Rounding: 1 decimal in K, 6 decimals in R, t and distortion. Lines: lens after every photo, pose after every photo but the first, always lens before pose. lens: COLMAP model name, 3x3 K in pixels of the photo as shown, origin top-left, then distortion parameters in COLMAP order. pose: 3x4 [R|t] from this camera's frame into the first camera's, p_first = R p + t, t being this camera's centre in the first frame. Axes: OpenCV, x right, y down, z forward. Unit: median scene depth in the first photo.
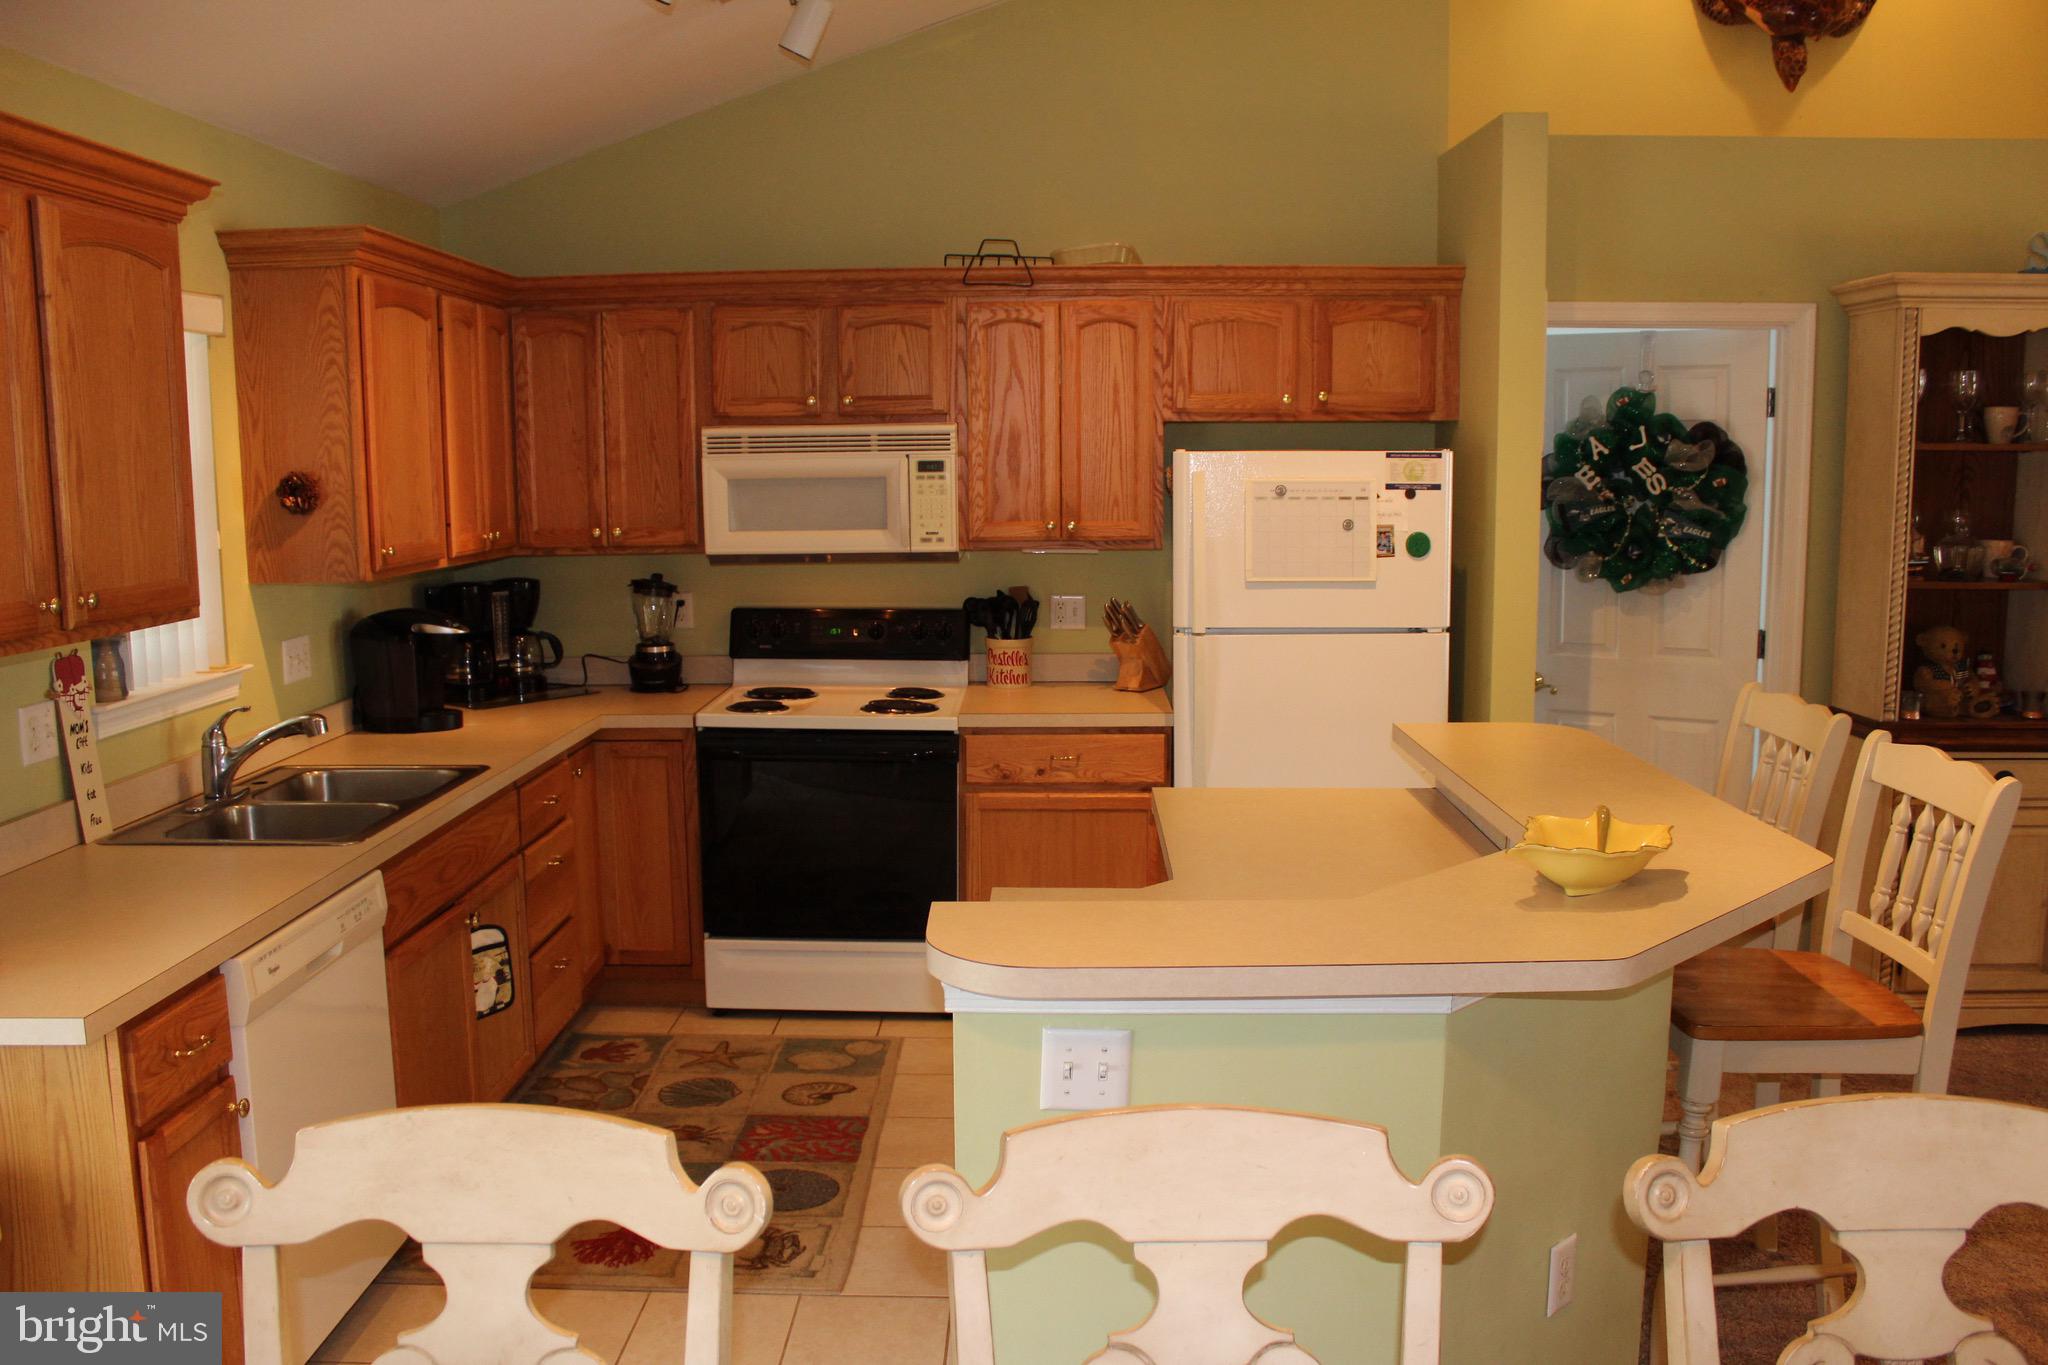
lens RADIAL K [[1713.1, 0, 1029.7], [0, 1713.1, 692.8], [0, 0, 1]] dist [-0.163108, 0.152987]
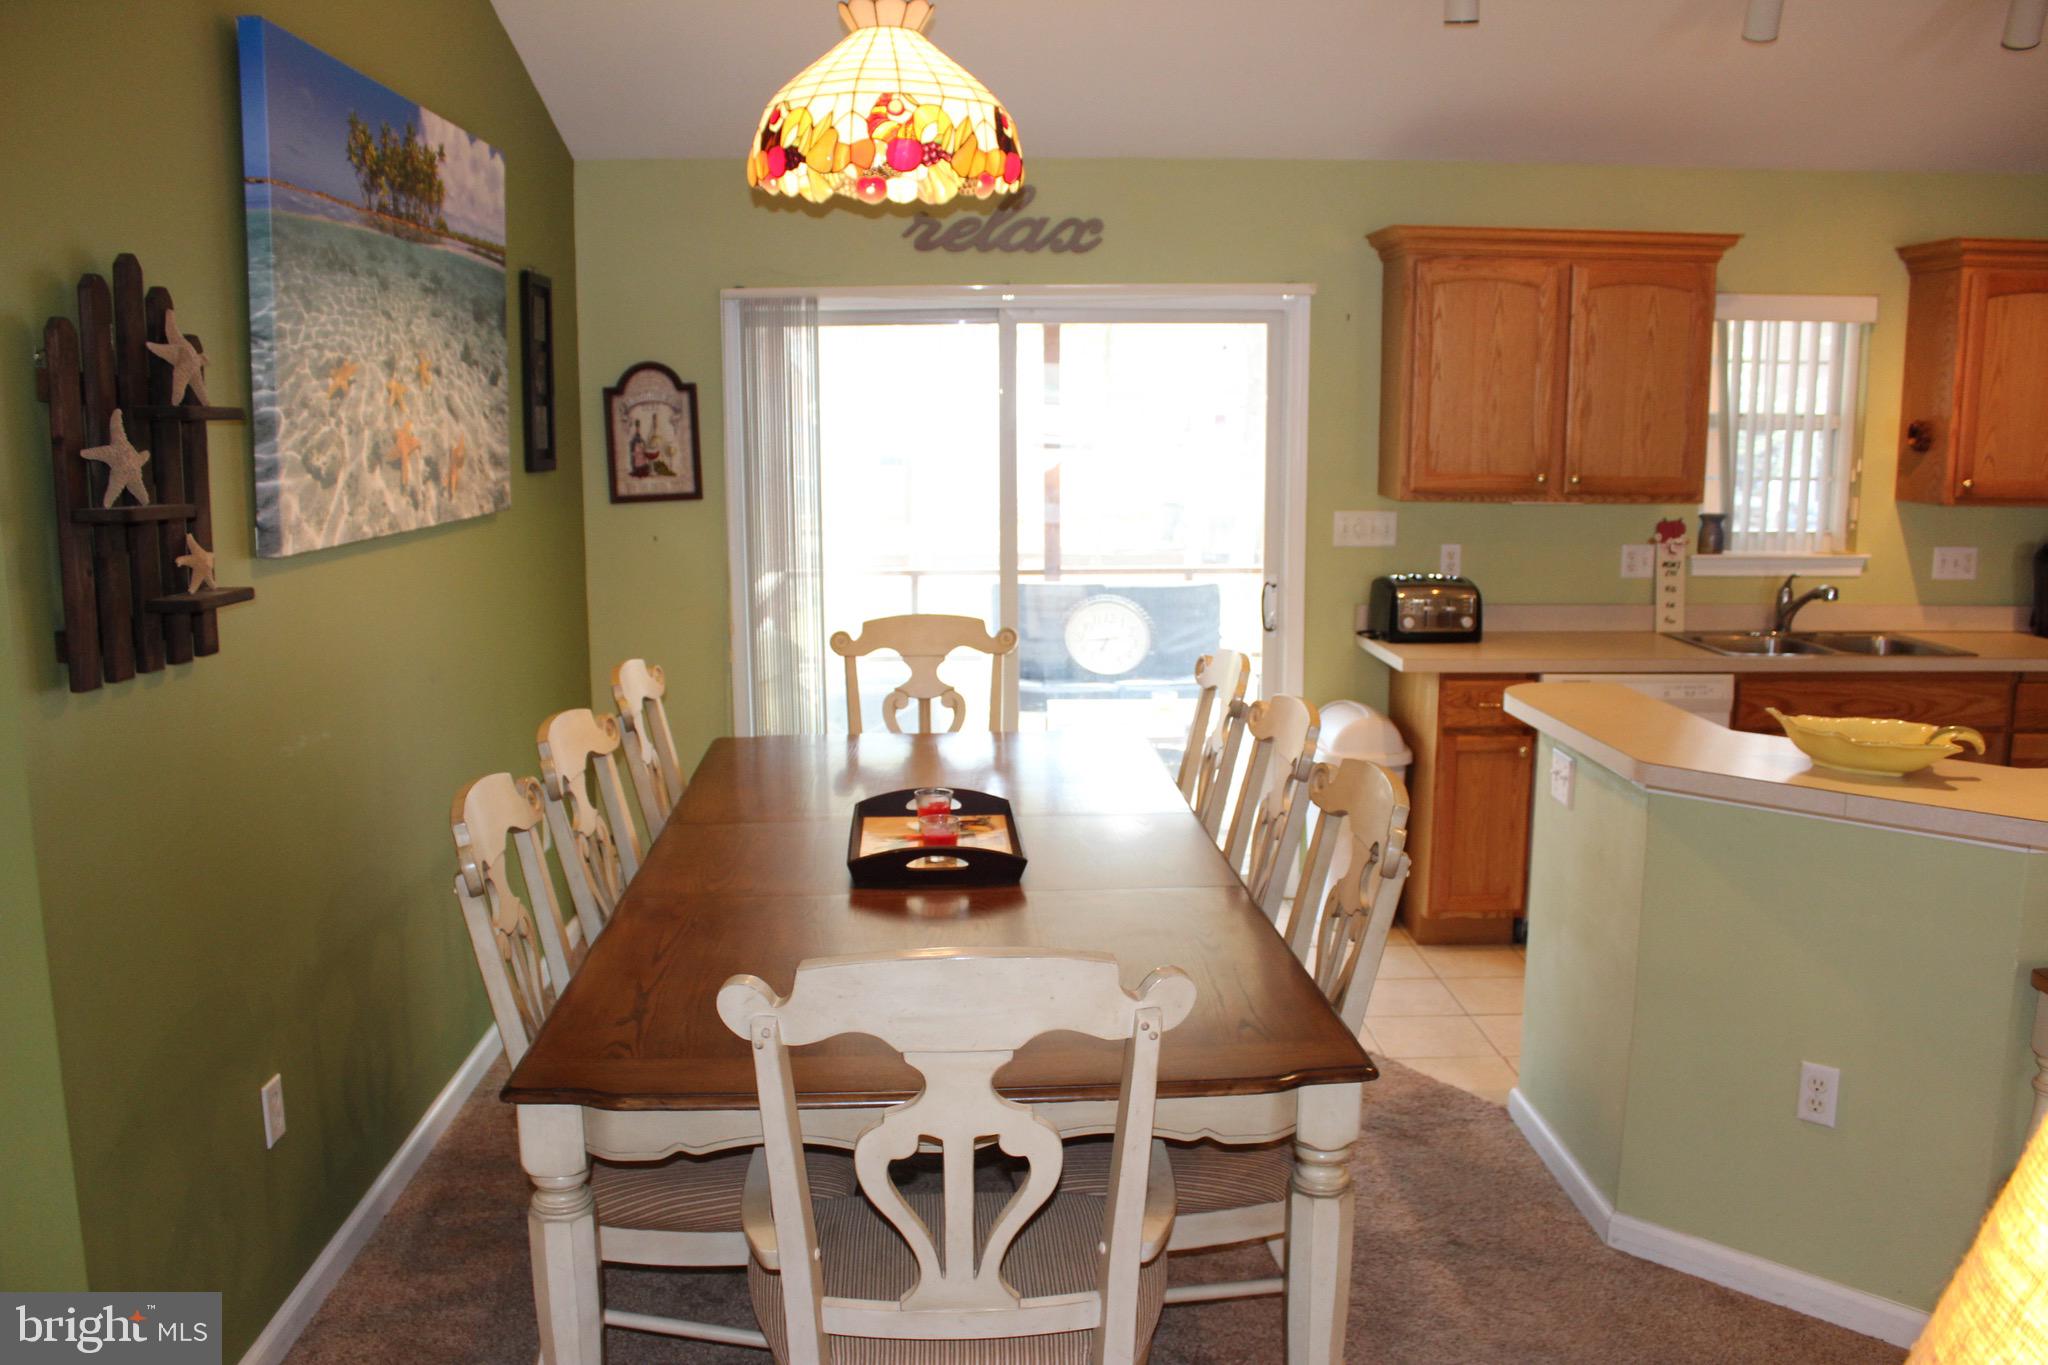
lens RADIAL K [[1713.1, 0, 1029.7], [0, 1713.1, 692.8], [0, 0, 1]] dist [-0.163108, 0.152987]
pose [[0.025049, 0.167098, -0.985622, 1.110157], [-0.142703, 0.976432, 0.161913, -0.034377], [0.989449, 0.136595, 0.048304, 0.283989]]
